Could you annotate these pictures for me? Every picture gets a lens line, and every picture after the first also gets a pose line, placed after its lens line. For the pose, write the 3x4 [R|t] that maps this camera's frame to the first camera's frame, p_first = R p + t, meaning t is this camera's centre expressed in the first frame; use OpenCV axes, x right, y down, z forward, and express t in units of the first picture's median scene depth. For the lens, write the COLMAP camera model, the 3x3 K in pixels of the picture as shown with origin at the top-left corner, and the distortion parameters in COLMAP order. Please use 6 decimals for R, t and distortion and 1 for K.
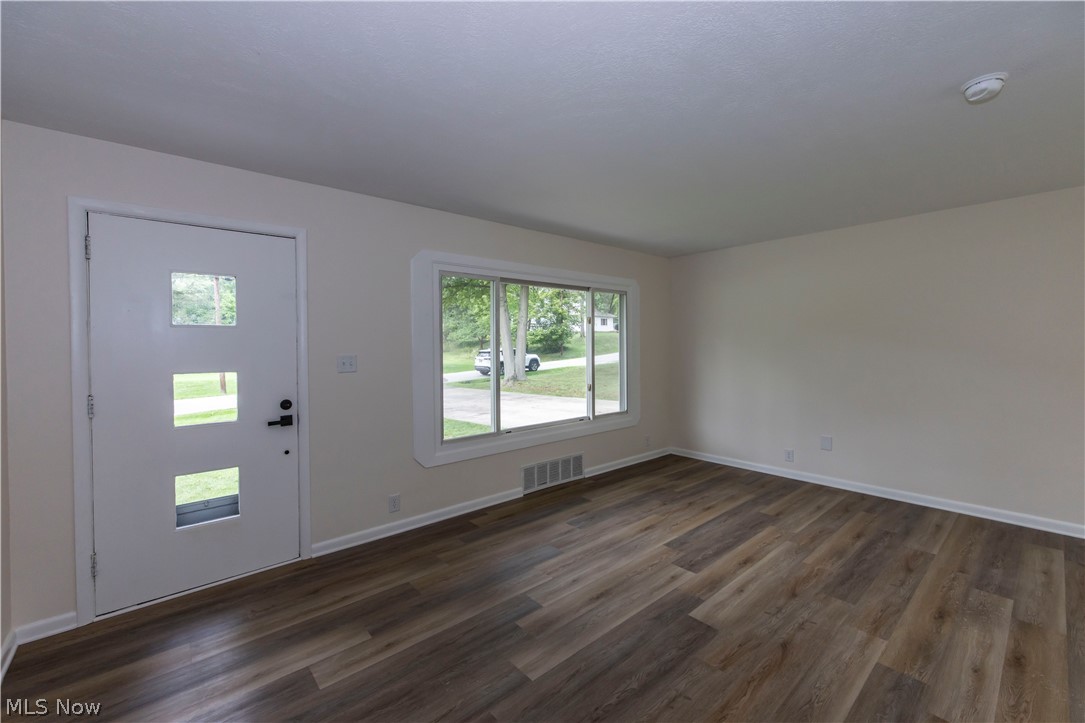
lens RADIAL K [[456.8, 0, 532.6], [0, 456.8, 352.7], [0, 0, 1]] dist [0.000218, 0.001993]
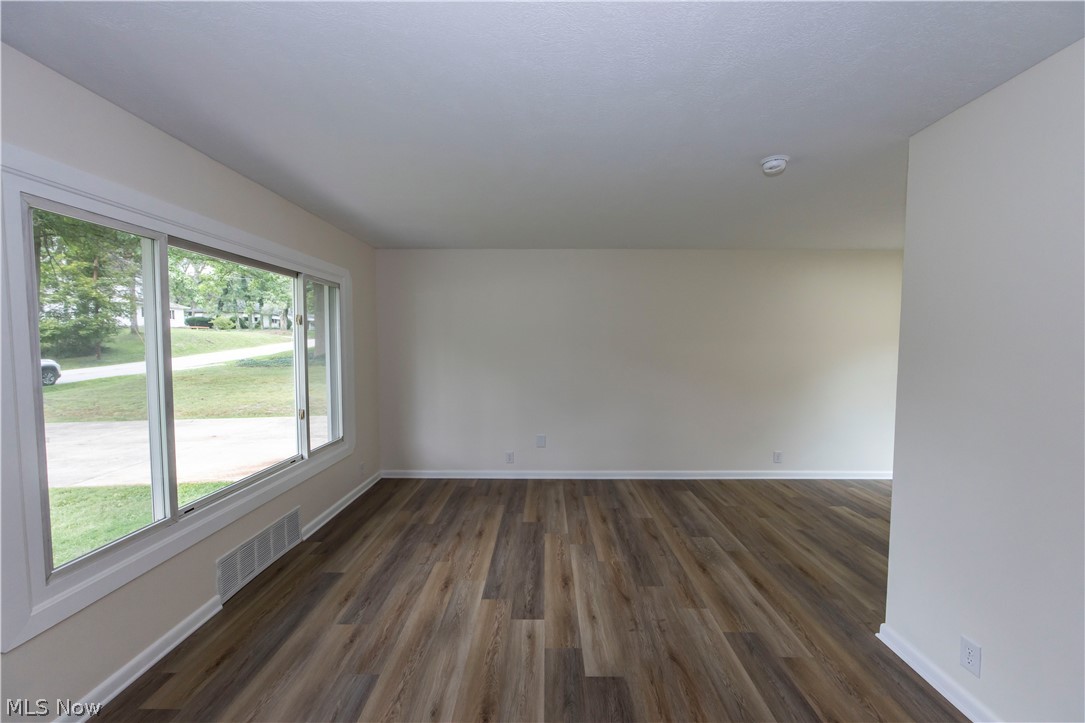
lens RADIAL K [[456.8, 0, 548.2], [0, 456.8, 356.9], [0, 0, 1]] dist [0.000218, 0.001993]
pose [[0.644750, -0.014081, 0.764264, -0.273568], [0.006574, 0.999895, 0.012876, -0.028167], [-0.764366, -0.003277, 0.644775, 0.392833]]
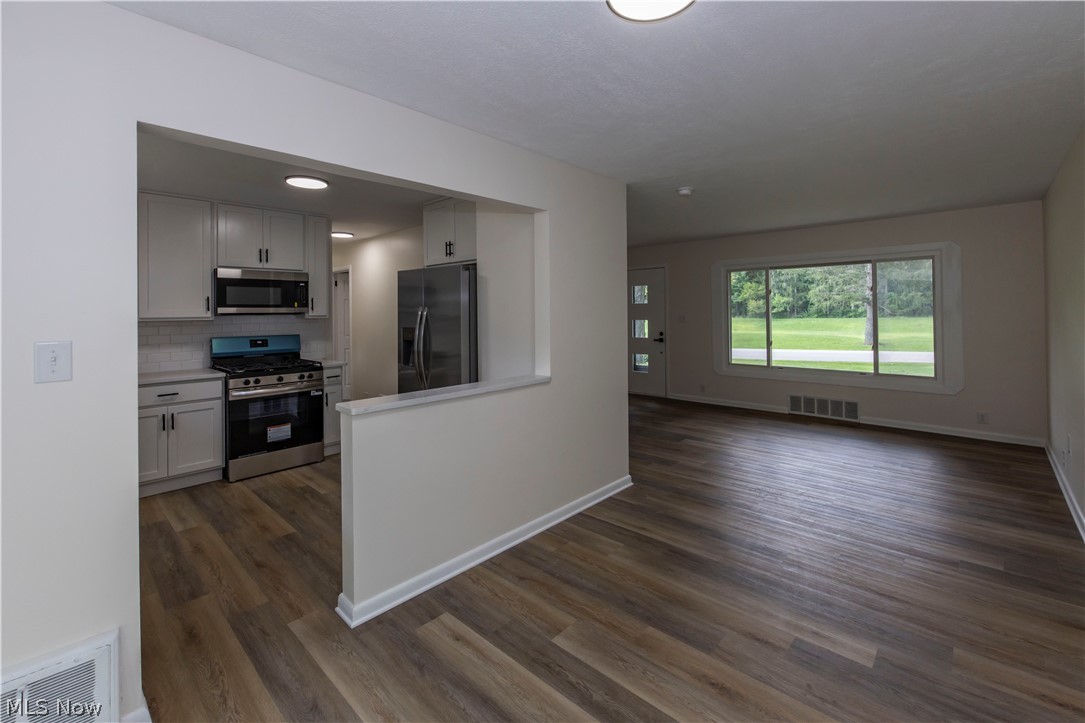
lens RADIAL K [[456.8, 0, 552.2], [0, 456.8, 312.1], [0, 0, 1]] dist [0.000218, 0.001993]
pose [[0.102653, 0.013381, -0.994627, 1.865427], [-0.008045, 0.999888, 0.012622, -0.033668], [0.994685, 0.006706, 0.102749, 0.127360]]
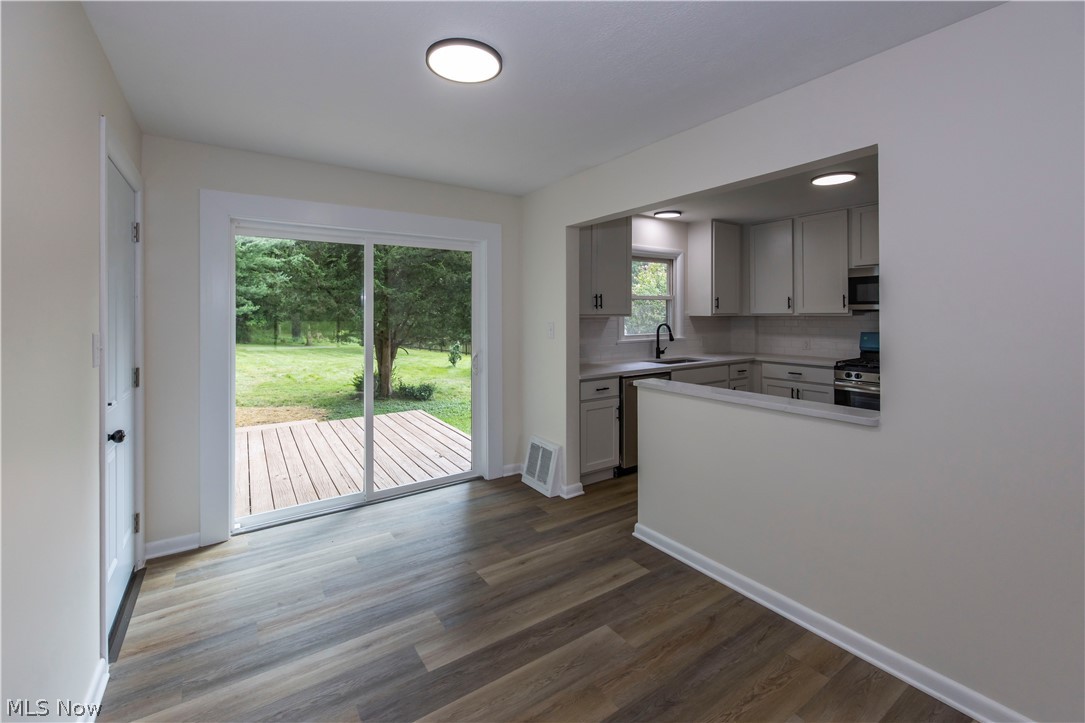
lens RADIAL K [[456.8, 0, 537.0], [0, 456.8, 320.2], [0, 0, 1]] dist [0.000218, 0.001993]
pose [[-0.993768, 0.014072, 0.110578, 1.237354], [0.017606, 0.999363, 0.031049, -0.033910], [-0.110071, 0.032802, -0.993382, 0.876788]]
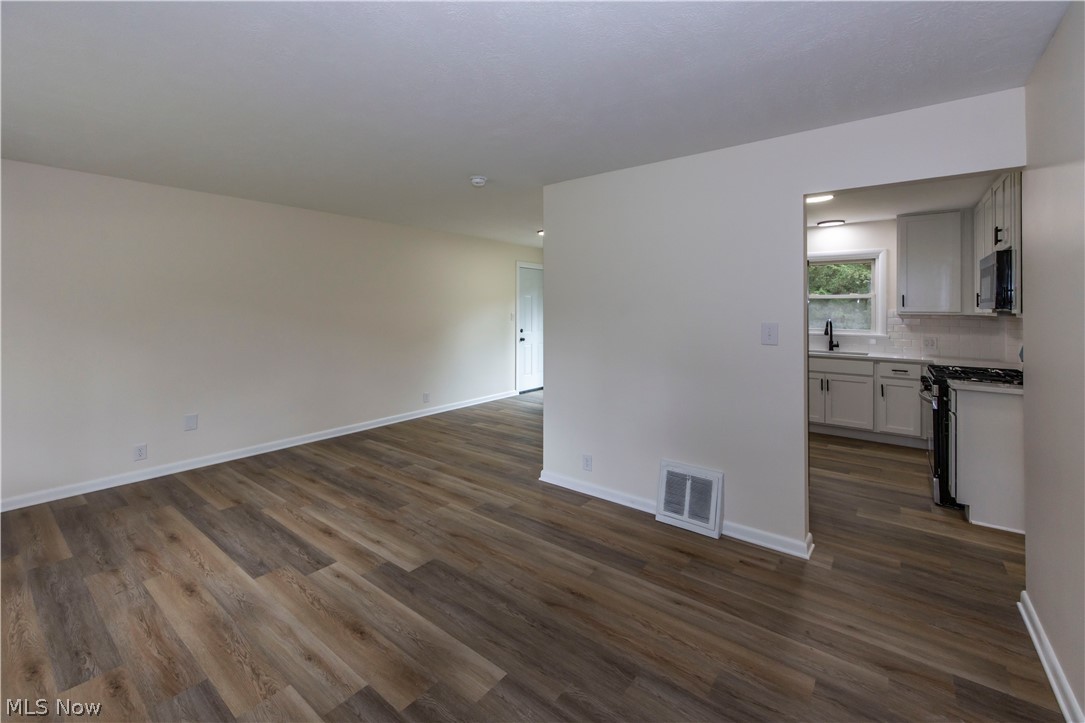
lens RADIAL K [[456.8, 0, 556.1], [0, 456.8, 317.8], [0, 0, 1]] dist [0.000218, 0.001993]
pose [[-0.221292, -0.011529, 0.975140, -0.595663], [0.019164, 0.999686, 0.016168, -0.021669], [-0.975019, 0.022266, -0.221001, 0.692842]]
